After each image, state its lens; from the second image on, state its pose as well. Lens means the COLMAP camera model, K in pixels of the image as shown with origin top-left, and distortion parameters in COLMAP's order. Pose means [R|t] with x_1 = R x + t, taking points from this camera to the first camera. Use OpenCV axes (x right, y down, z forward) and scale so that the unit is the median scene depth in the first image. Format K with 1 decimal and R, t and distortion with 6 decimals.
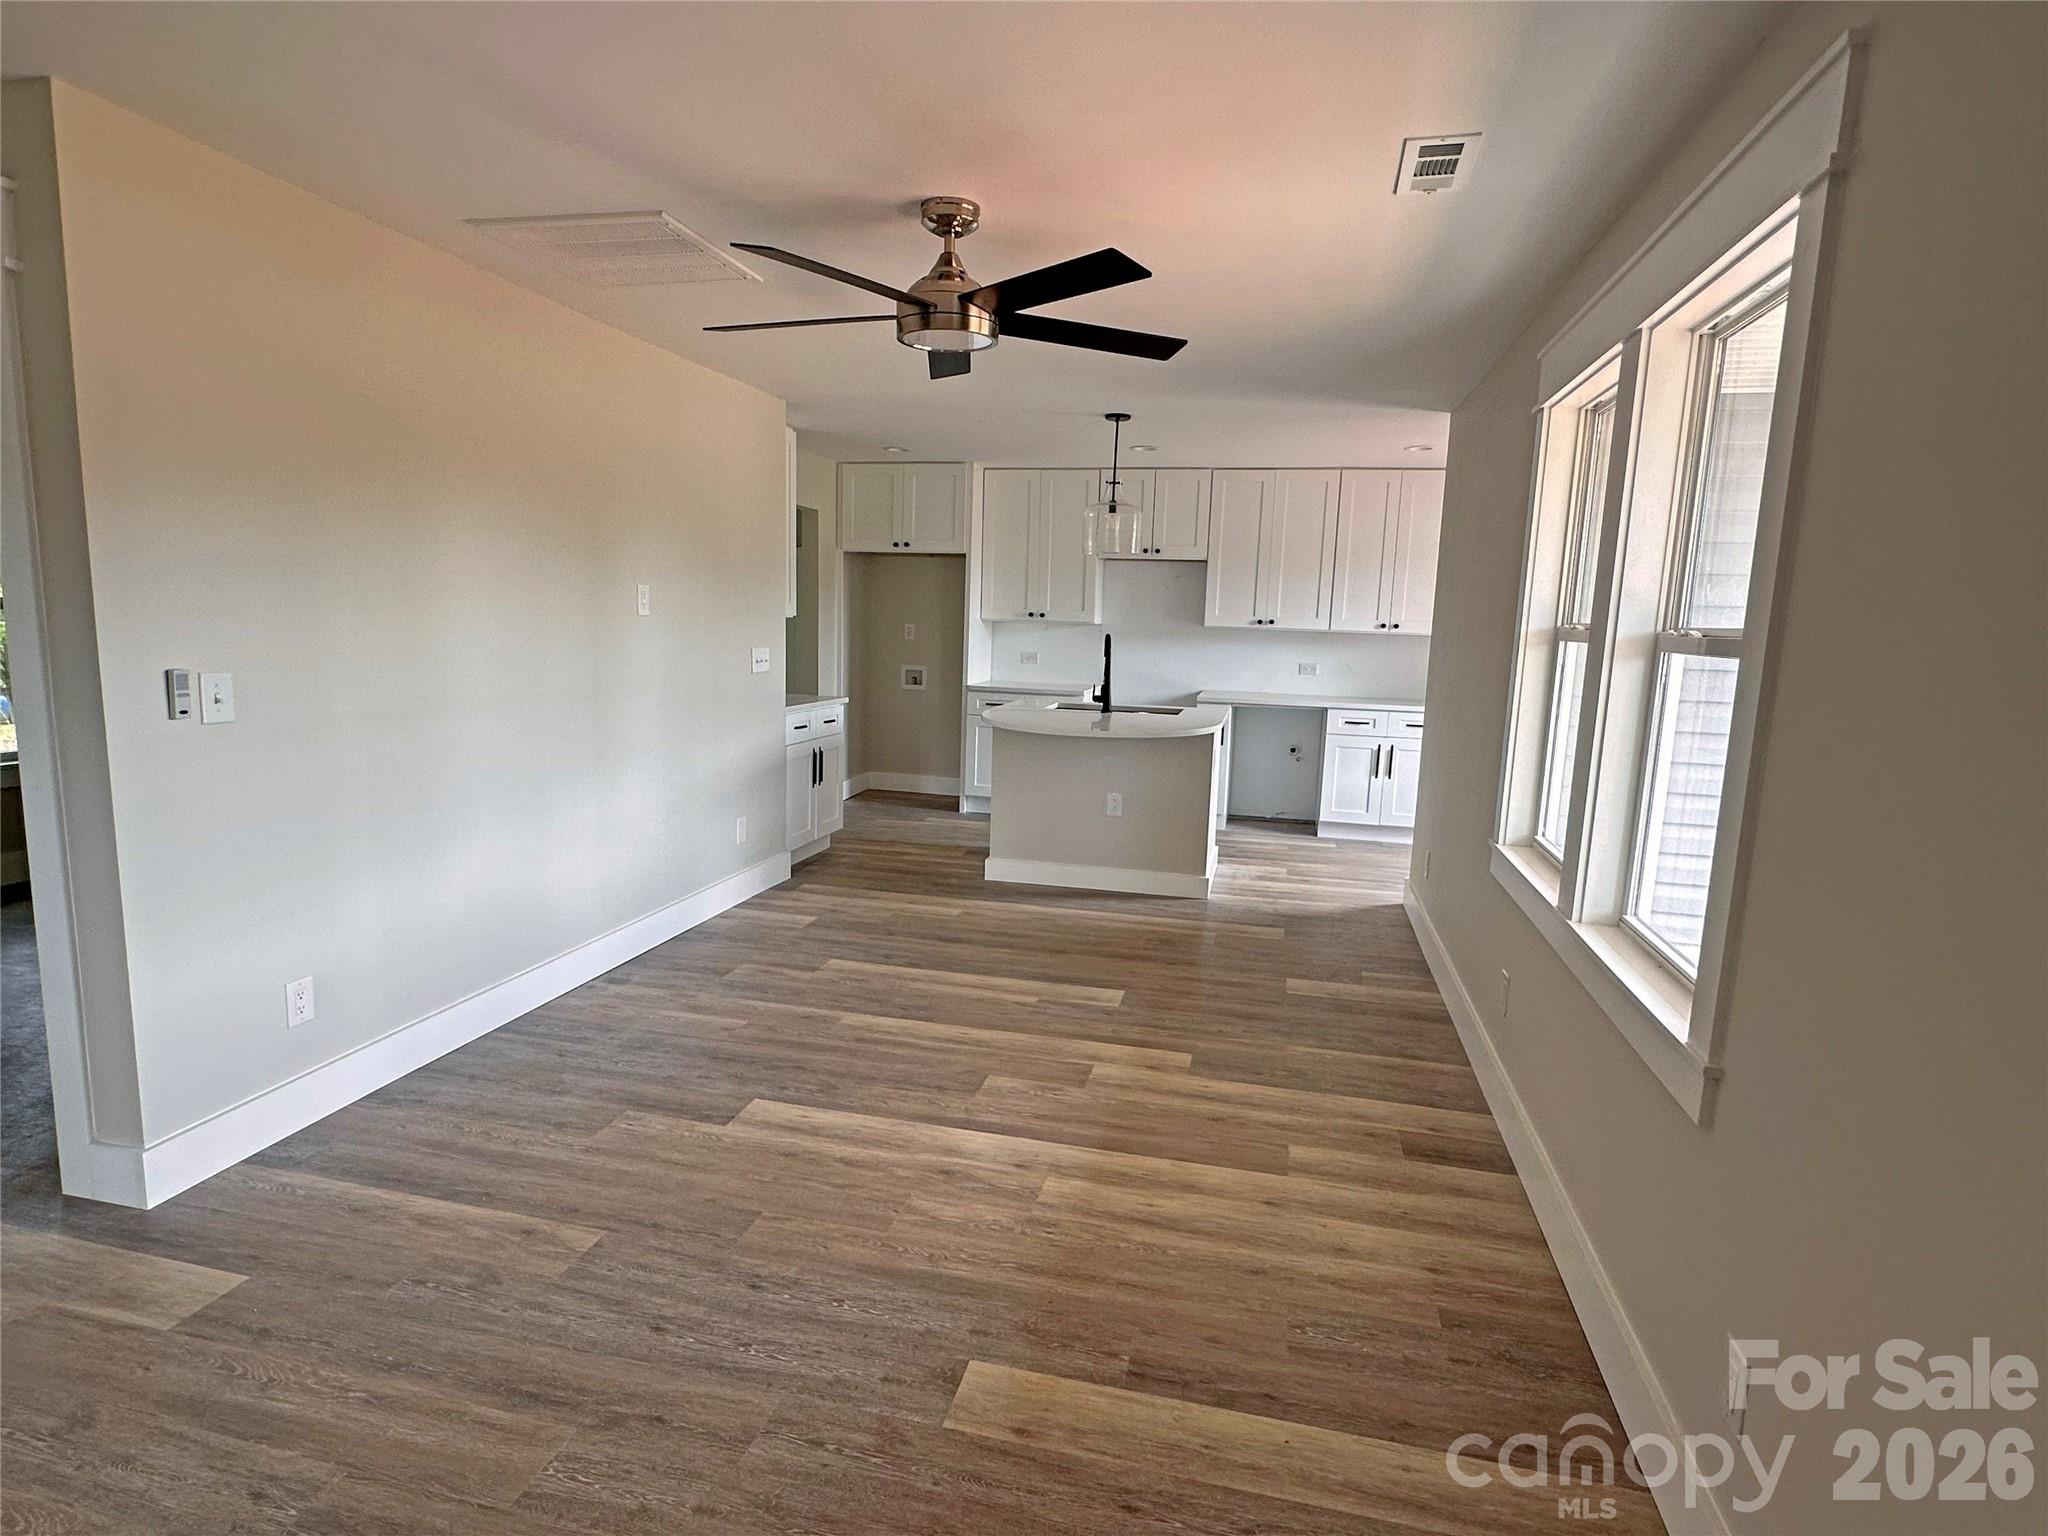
lens RADIAL K [[1067.6, 0, 1026.3], [0, 1067.6, 773.9], [0, 0, 1]] dist [-0.003413, 0.000591]
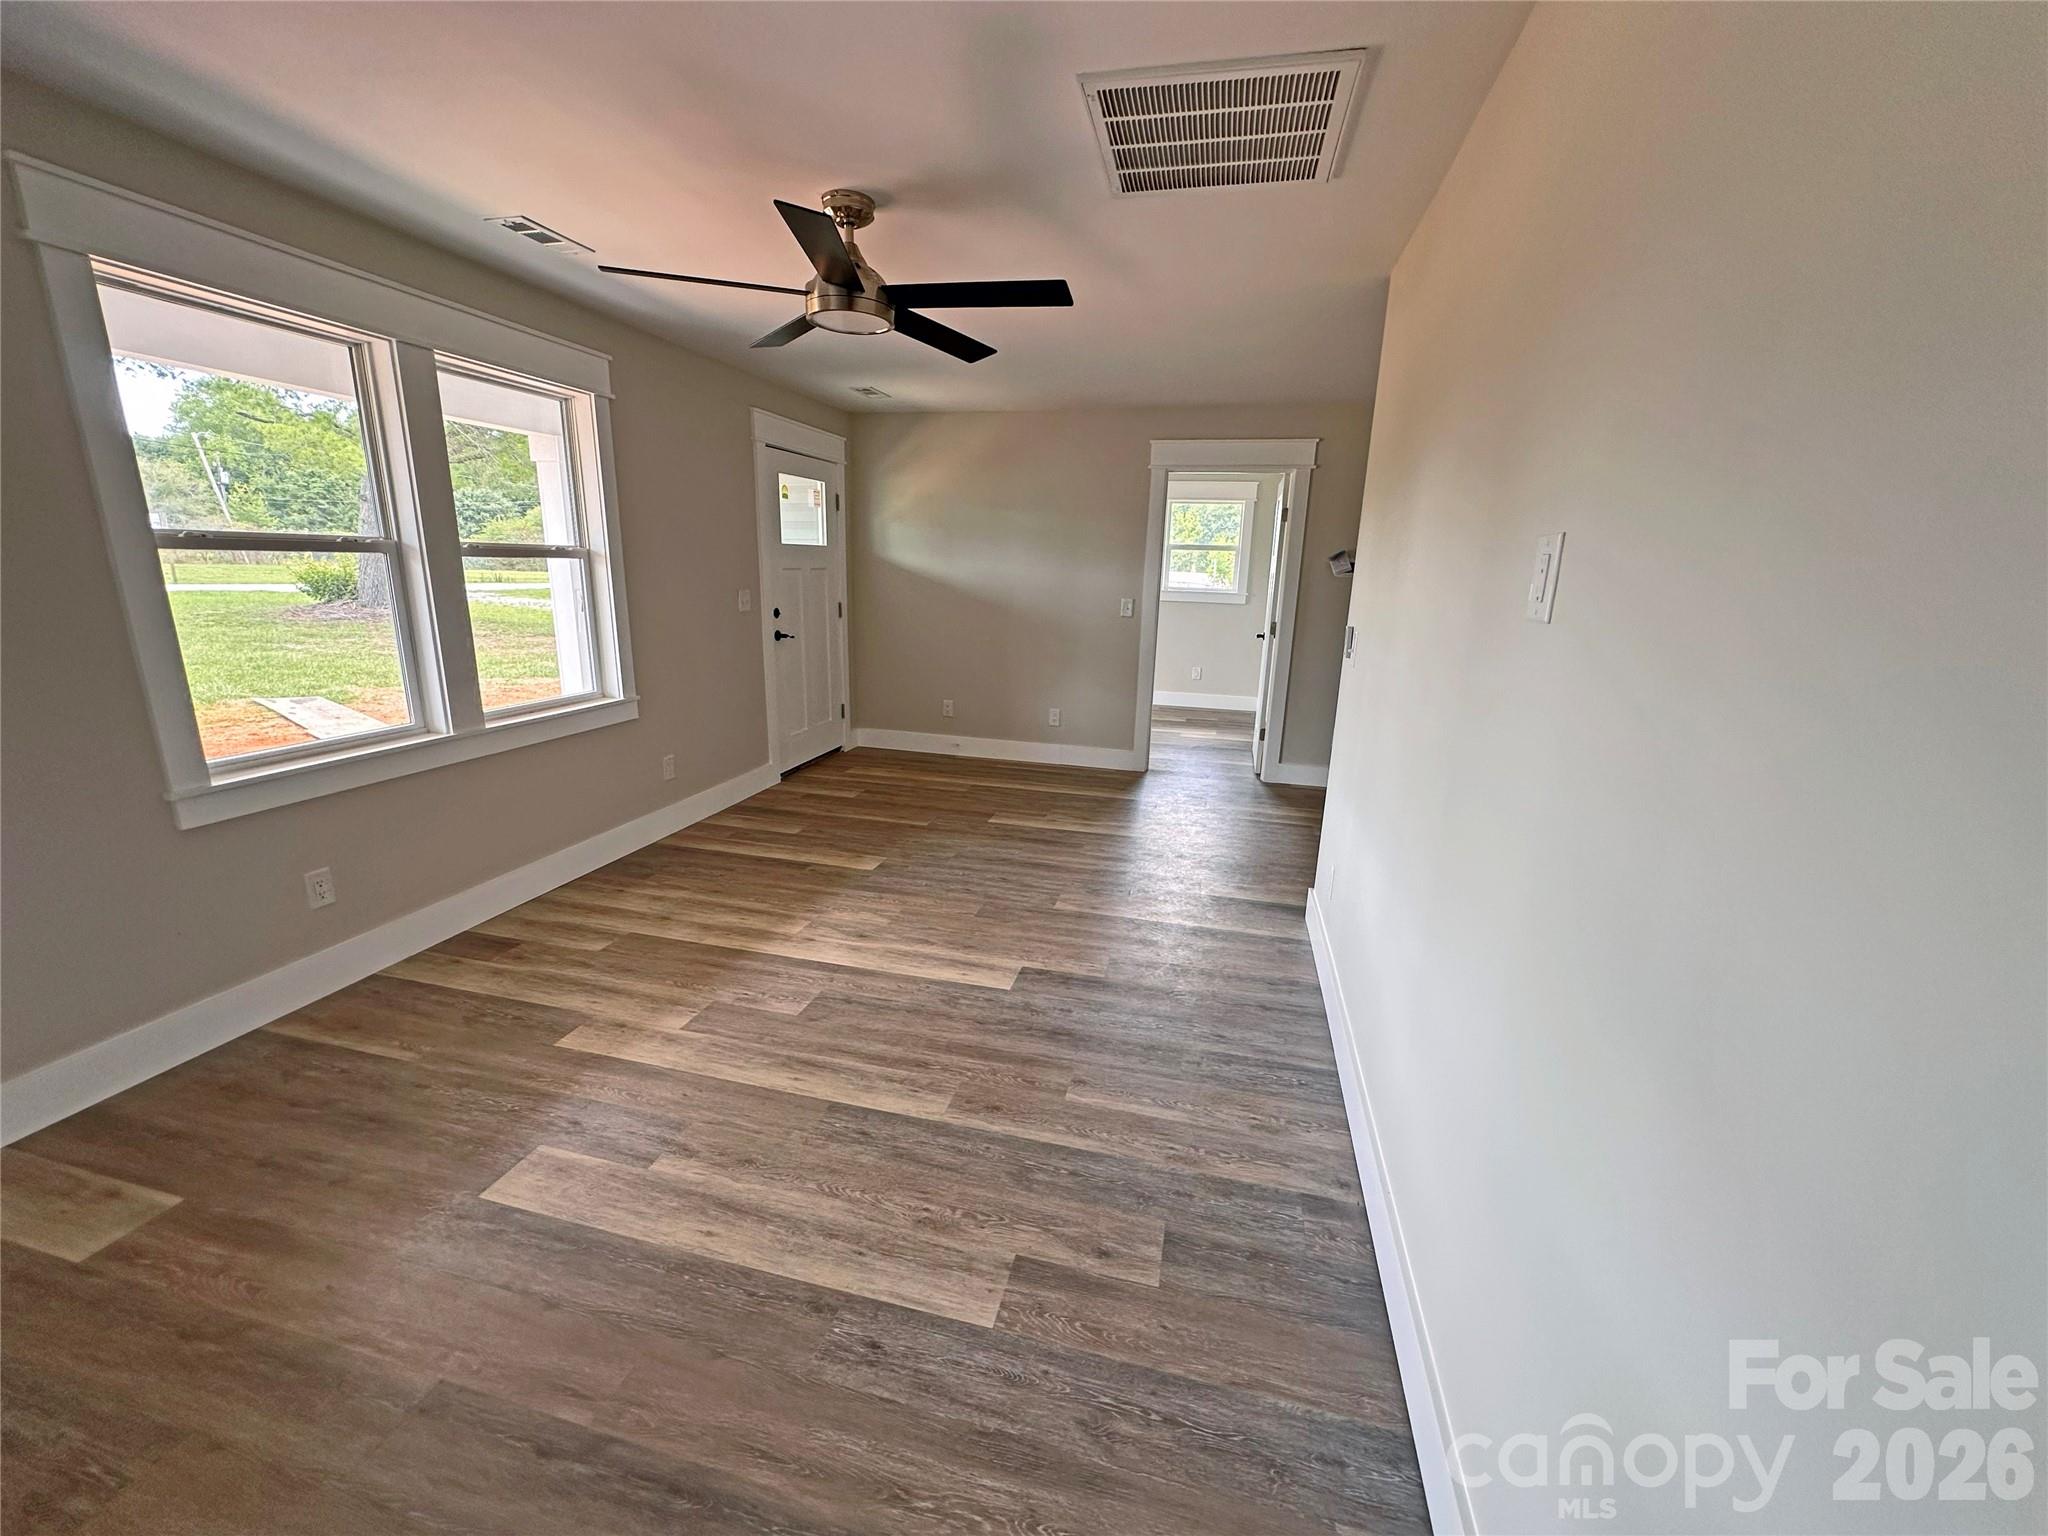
lens RADIAL K [[816.3, 0, 1021.8], [0, 816.3, 766.4], [0, 0, 1]] dist [-0.001951, 0.000507]
pose [[-0.997953, -0.063944, 0.000370, -0.223116], [-0.058888, 0.921277, 0.384422, -0.239377], [-0.024923, 0.383614, -0.923157, 1.537588]]
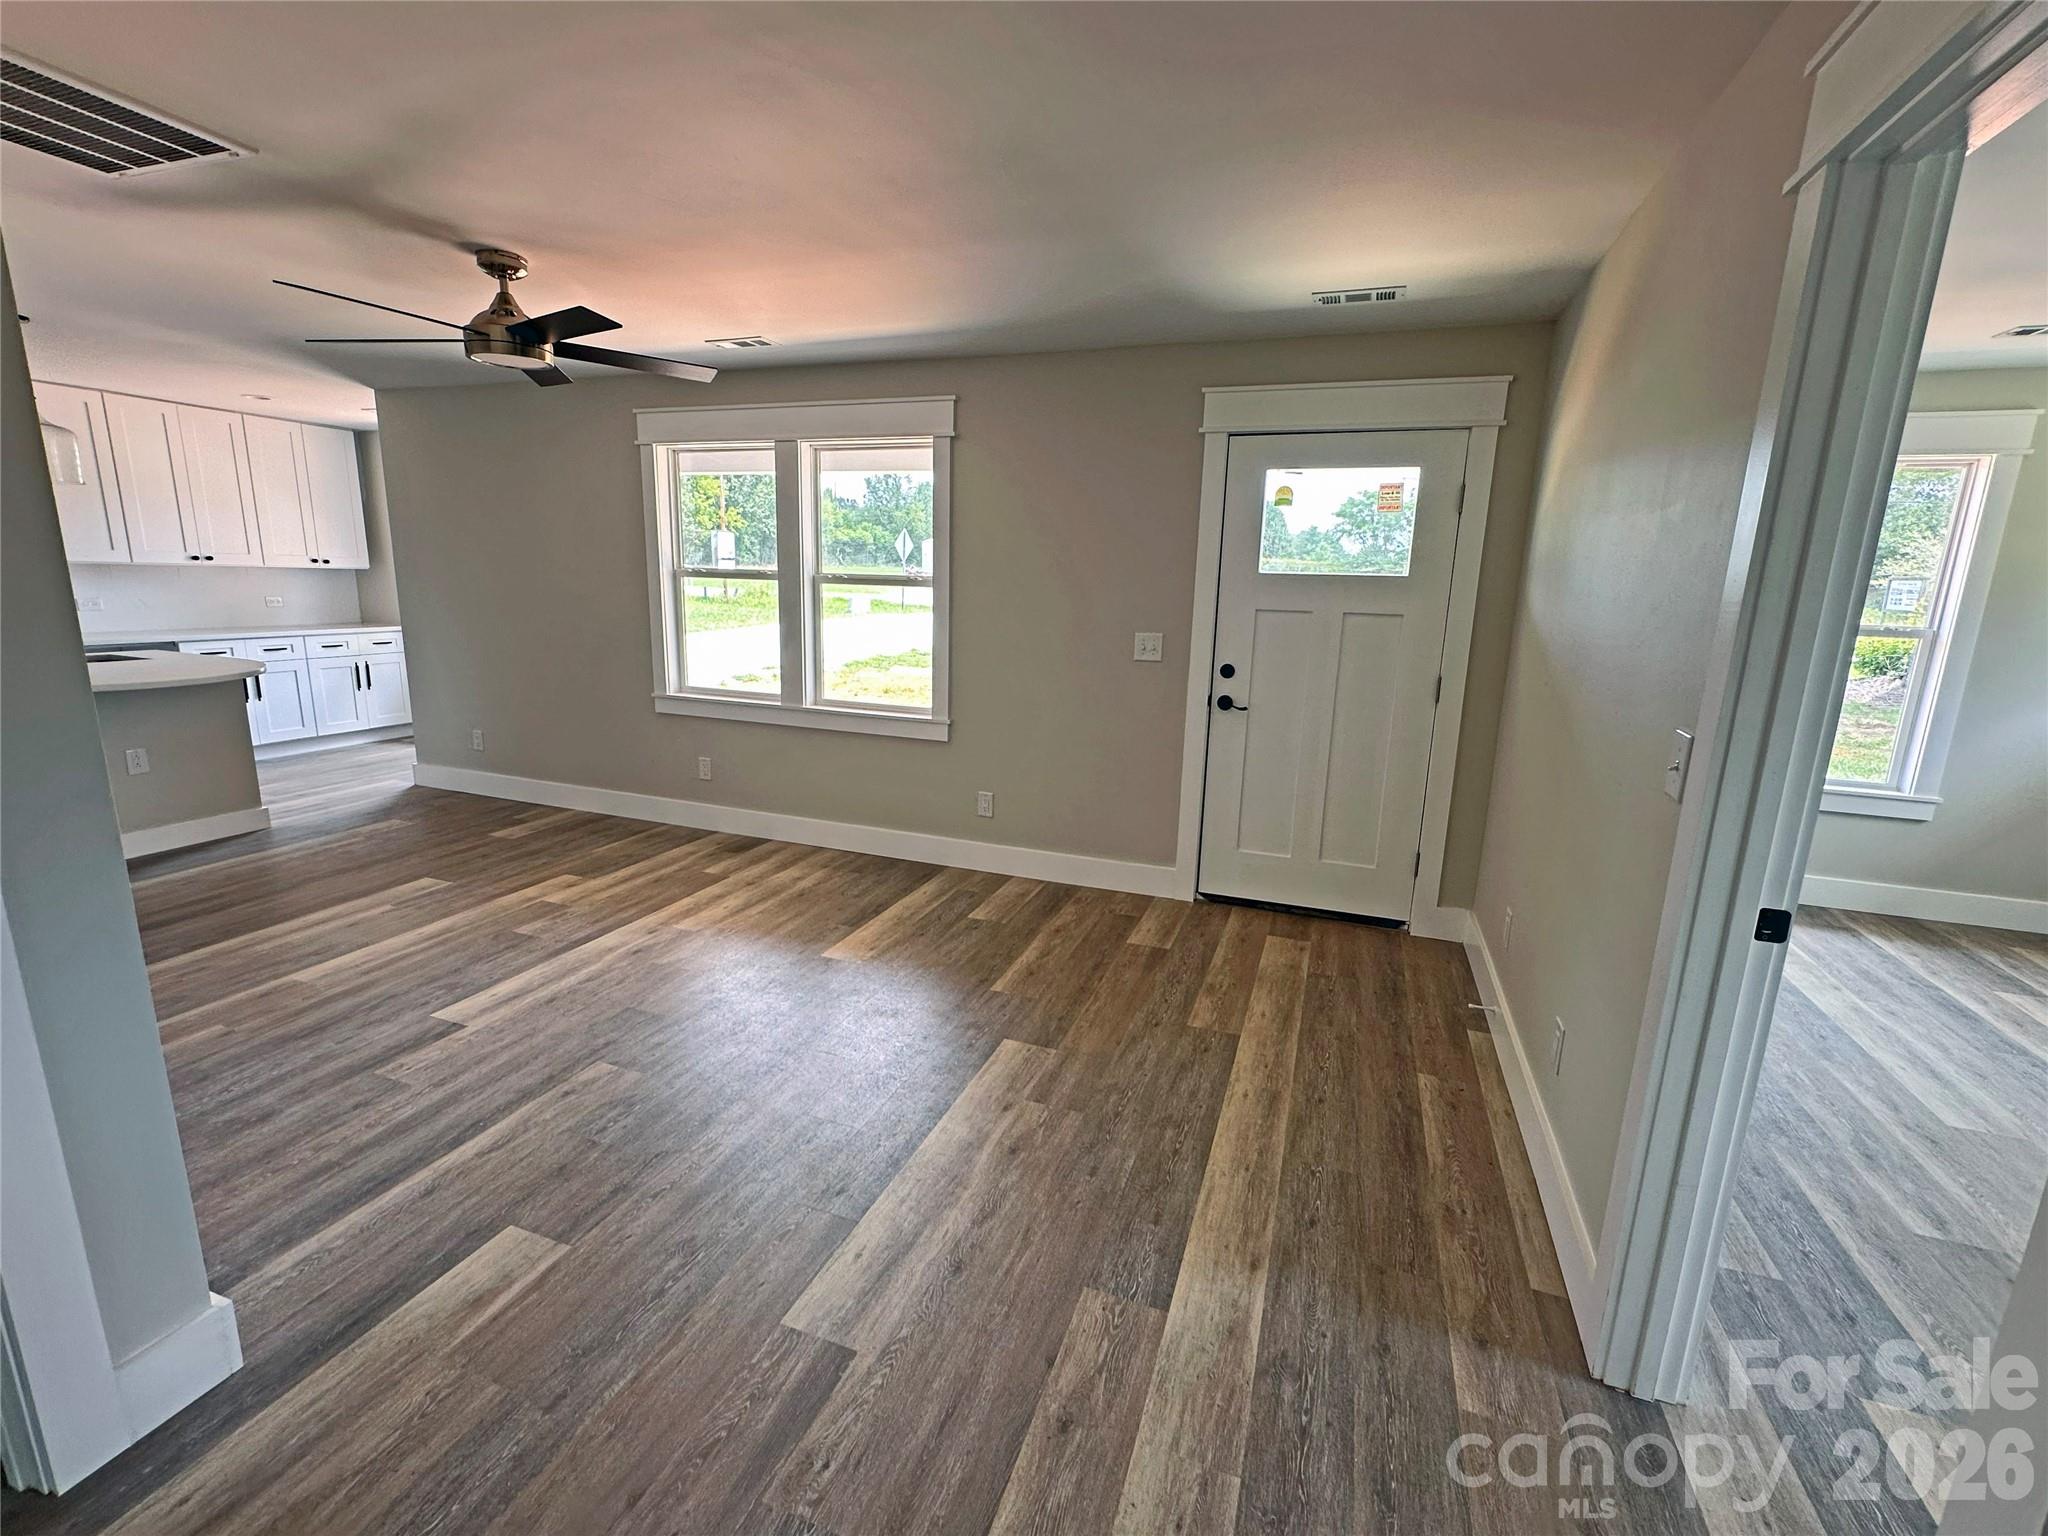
lens RADIAL K [[886.3, 0, 1023.4], [0, 886.3, 766.2], [0, 0, 1]] dist [-0.004693, 0.001335]
pose [[0.121133, -0.233948, 0.964674, -0.893261], [0.122555, 0.967919, 0.219346, -0.065634], [-0.985042, 0.091656, 0.145918, 0.204137]]
